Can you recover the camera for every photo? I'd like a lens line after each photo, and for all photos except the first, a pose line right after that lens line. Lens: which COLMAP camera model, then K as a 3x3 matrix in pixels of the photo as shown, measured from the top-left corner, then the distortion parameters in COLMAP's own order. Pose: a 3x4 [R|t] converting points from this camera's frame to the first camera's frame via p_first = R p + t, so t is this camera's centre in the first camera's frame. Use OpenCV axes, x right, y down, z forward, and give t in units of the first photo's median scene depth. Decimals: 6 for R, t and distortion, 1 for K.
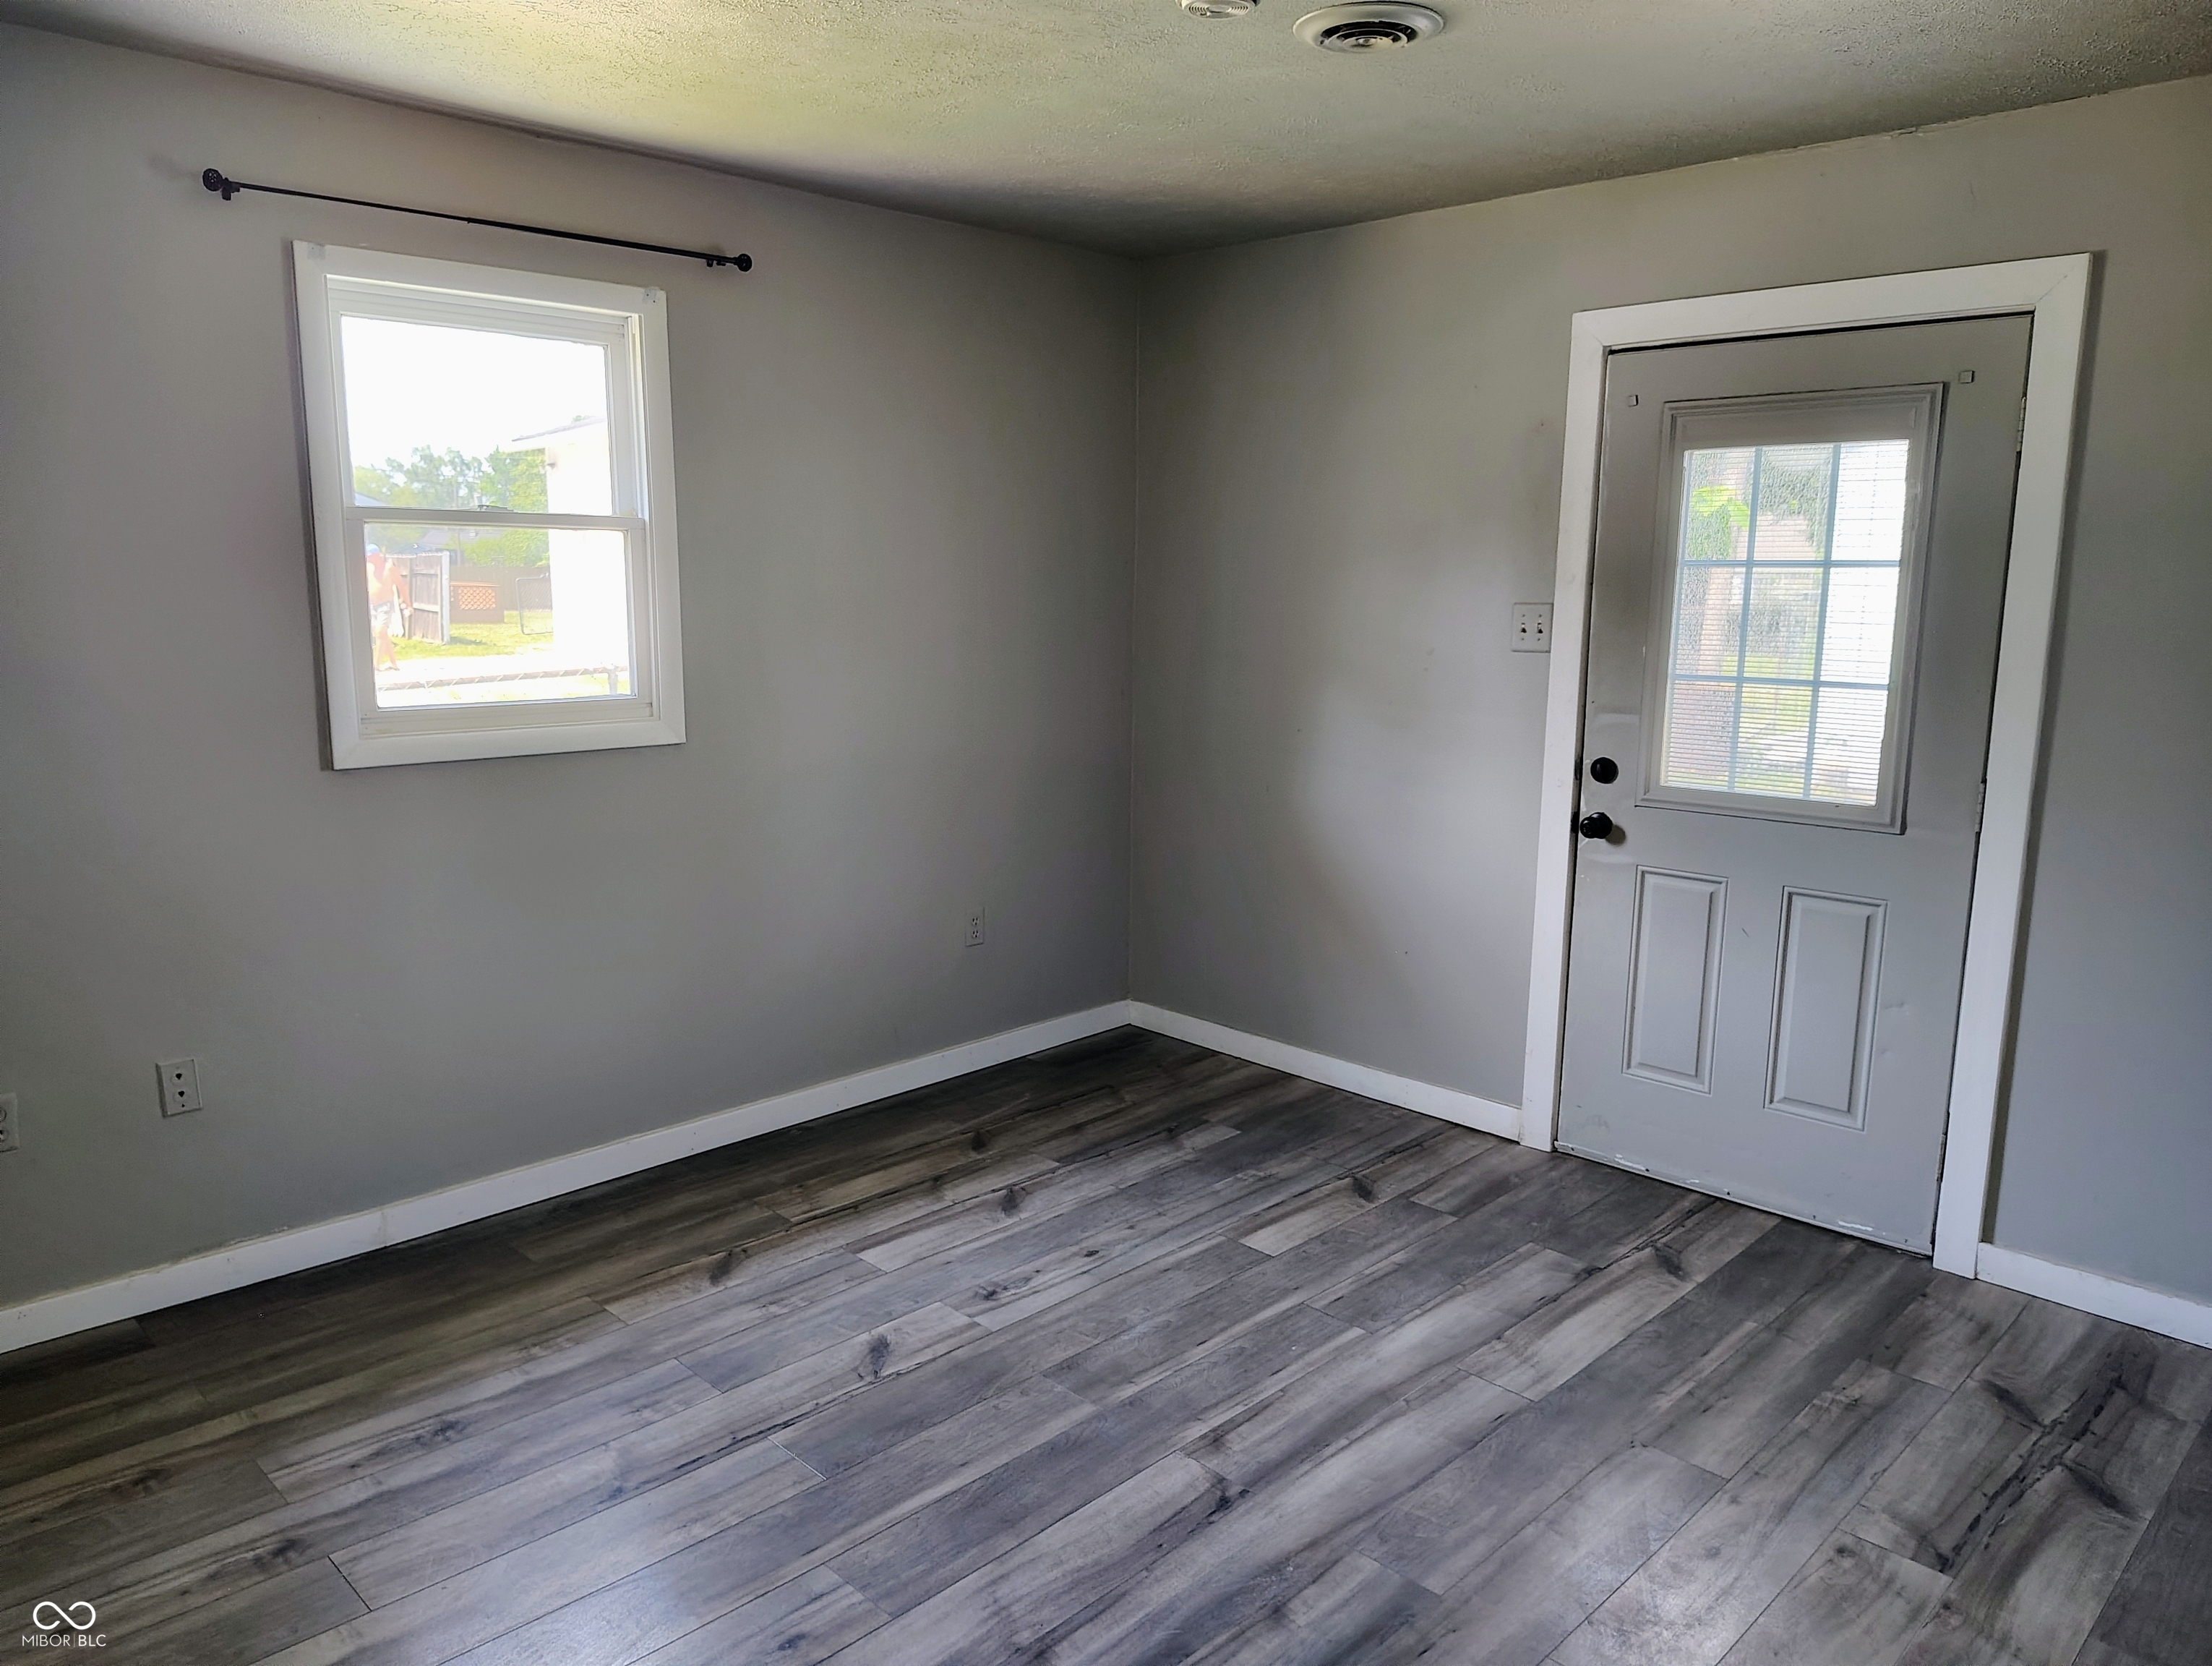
lens RADIAL K [[1542.2, 0, 1087.8], [0, 1542.2, 829.4], [0, 0, 1]] dist [0.029807, -0.038726]
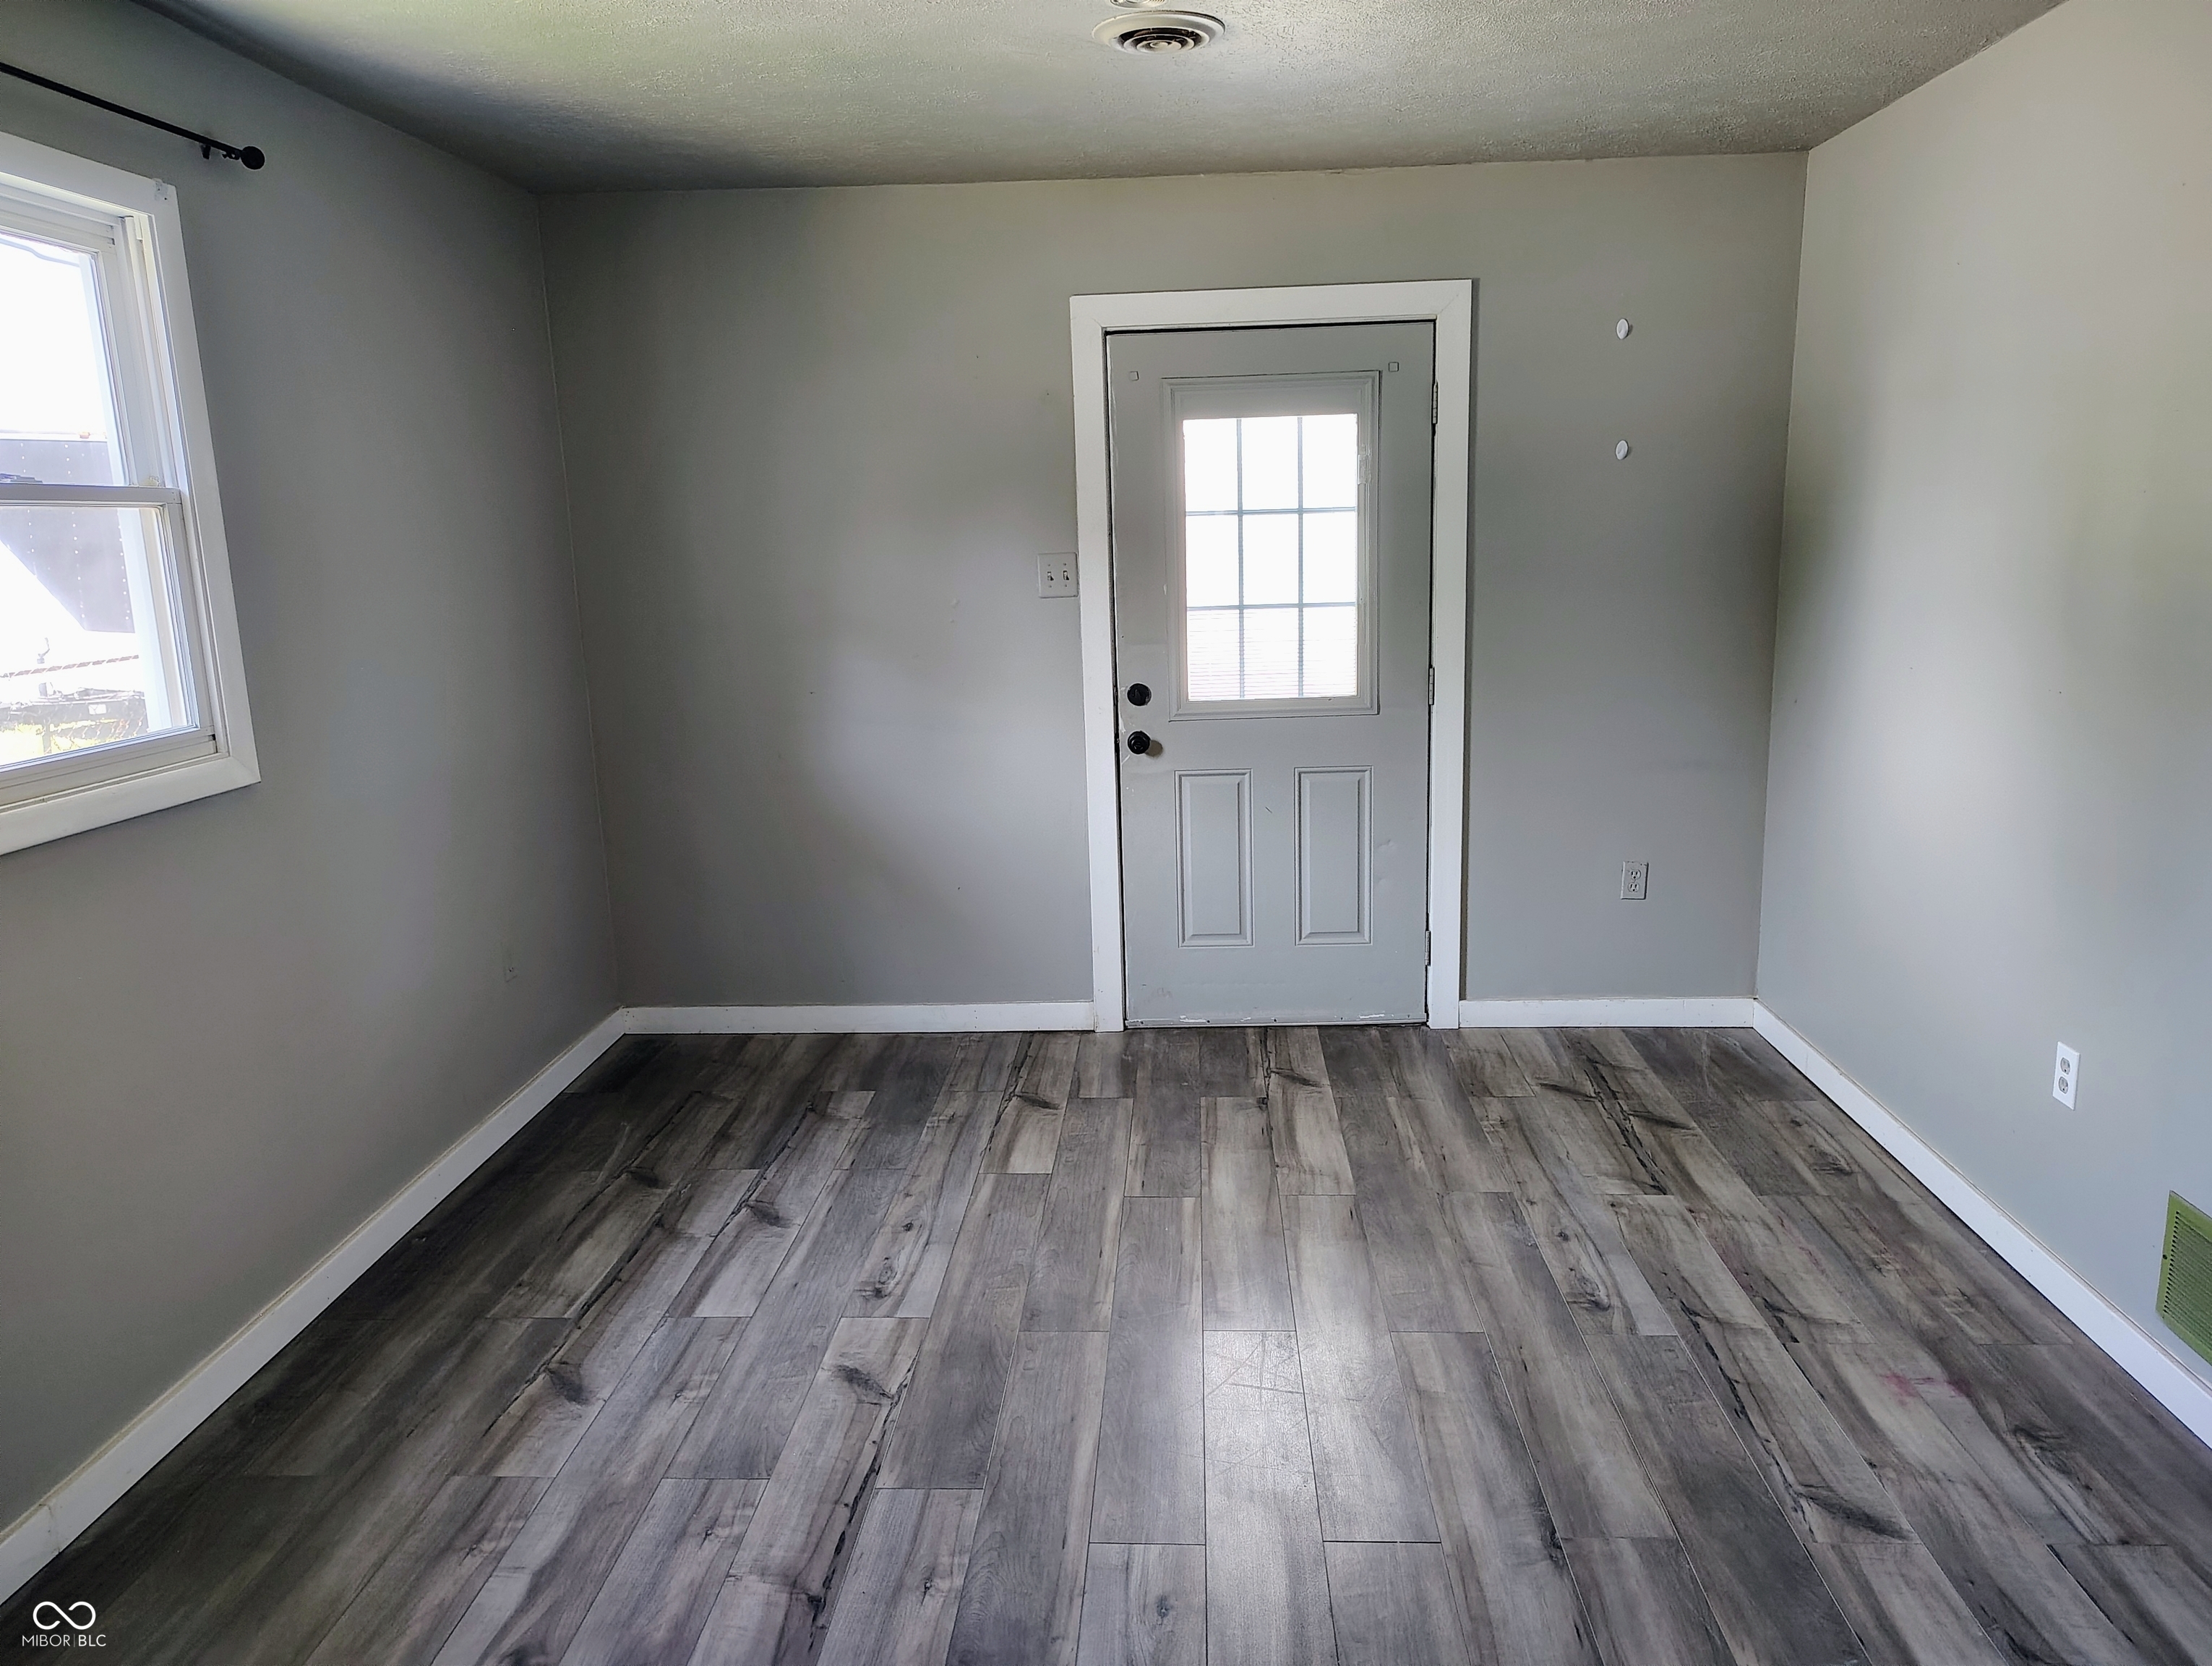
lens RADIAL K [[1542.2, 0, 1100.3], [0, 1542.2, 831.4], [0, 0, 1]] dist [0.029807, -0.038726]
pose [[0.738990, -0.161349, 0.654110, -0.499554], [0.147760, 0.986076, 0.076300, -0.031827], [-0.657313, 0.040266, 0.752541, 0.160440]]
